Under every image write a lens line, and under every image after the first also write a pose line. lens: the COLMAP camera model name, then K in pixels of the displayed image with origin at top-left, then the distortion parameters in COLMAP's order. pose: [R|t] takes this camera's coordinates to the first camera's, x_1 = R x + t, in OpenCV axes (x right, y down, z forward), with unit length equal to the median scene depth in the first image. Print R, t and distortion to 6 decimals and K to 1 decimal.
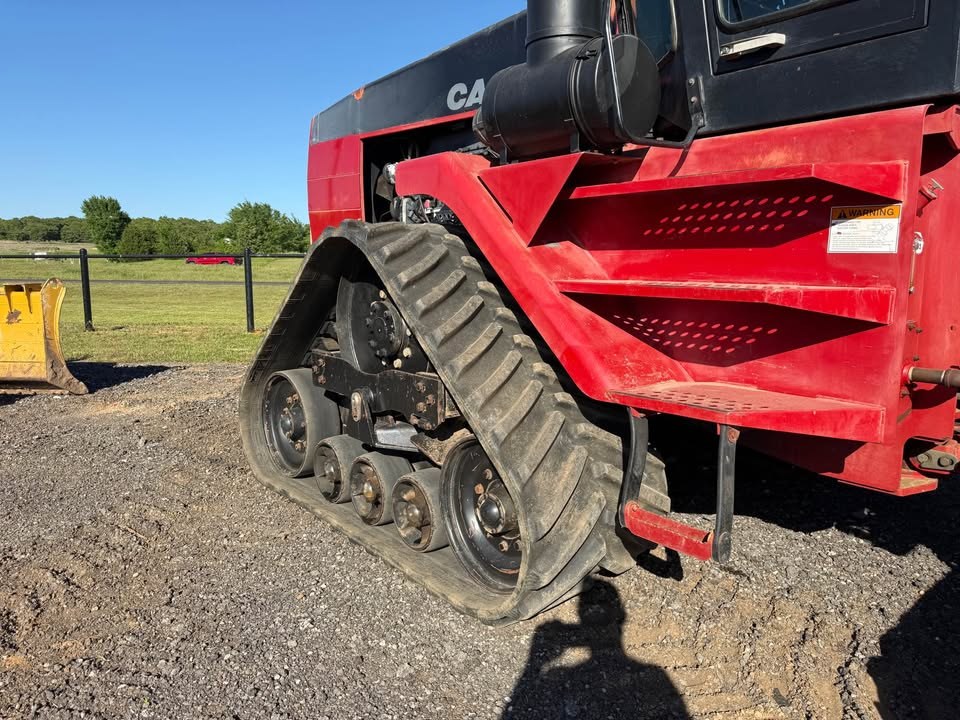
lens RADIAL K [[680.1, 0, 489.8], [0, 680.1, 361.4], [0, 0, 1]] dist [0.035863, -0.026159]
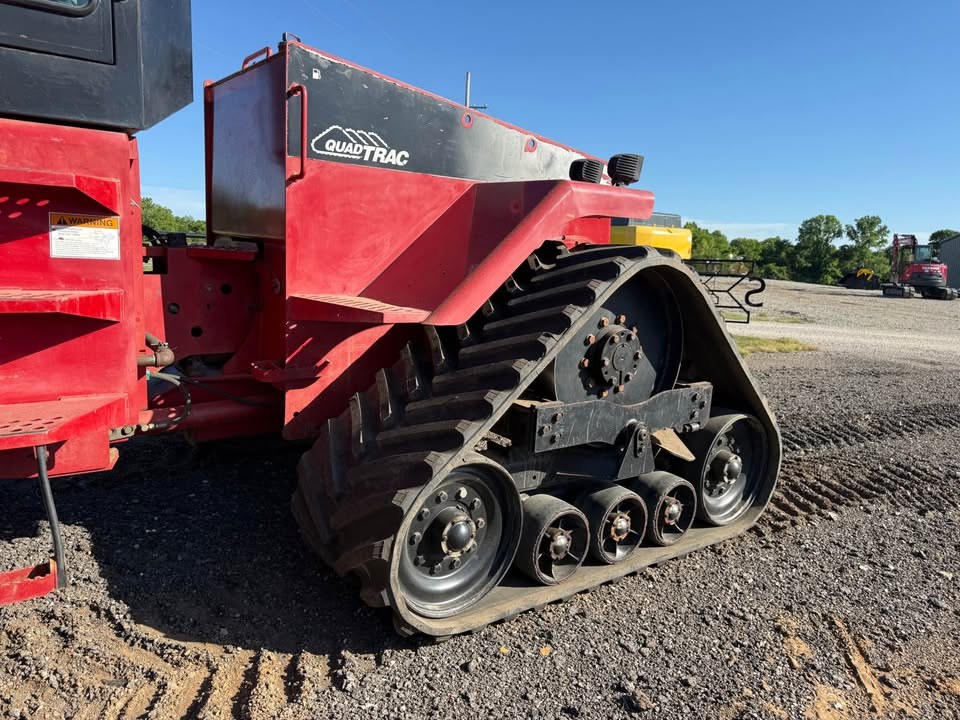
lens RADIAL K [[680.1, 0, 477.7], [0, 680.1, 365.3], [0, 0, 1]] dist [0.035863, -0.026159]
pose [[0.093073, -0.161935, 0.982402, -0.322161], [0.107911, 0.982514, 0.151730, -0.059672], [-0.989794, 0.091890, 0.108920, 0.191239]]
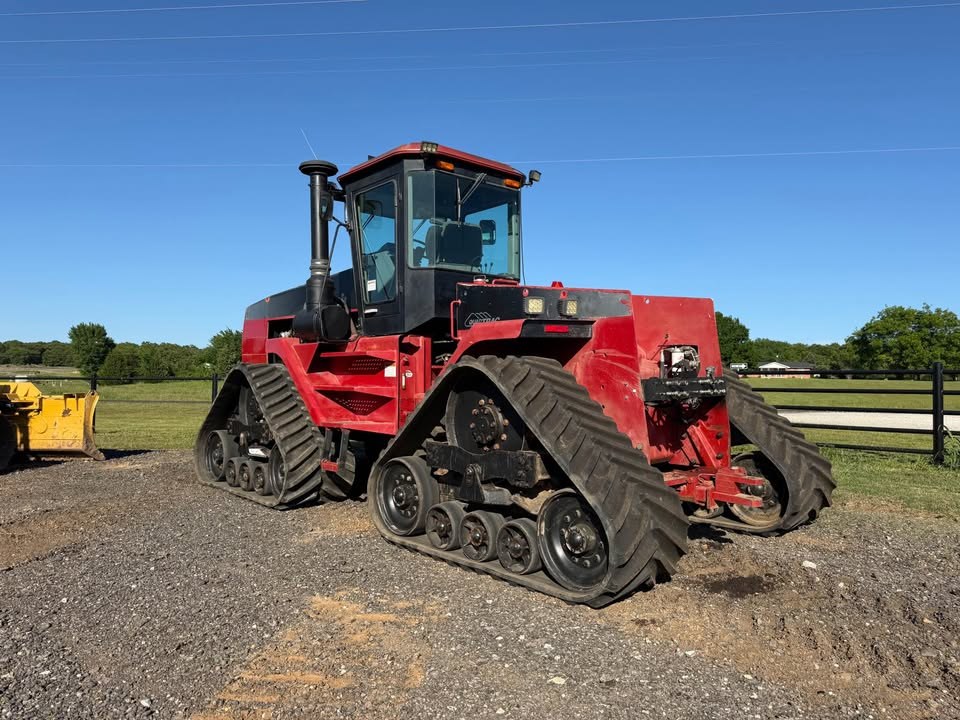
lens RADIAL K [[680.1, 0, 481.4], [0, 680.1, 355.8], [0, 0, 1]] dist [0.035863, -0.026159]
pose [[0.999792, 0.008033, 0.018748, 0.601784], [-0.004321, 0.981740, -0.190181, 0.233779], [-0.019934, 0.190060, 0.981570, -1.438651]]
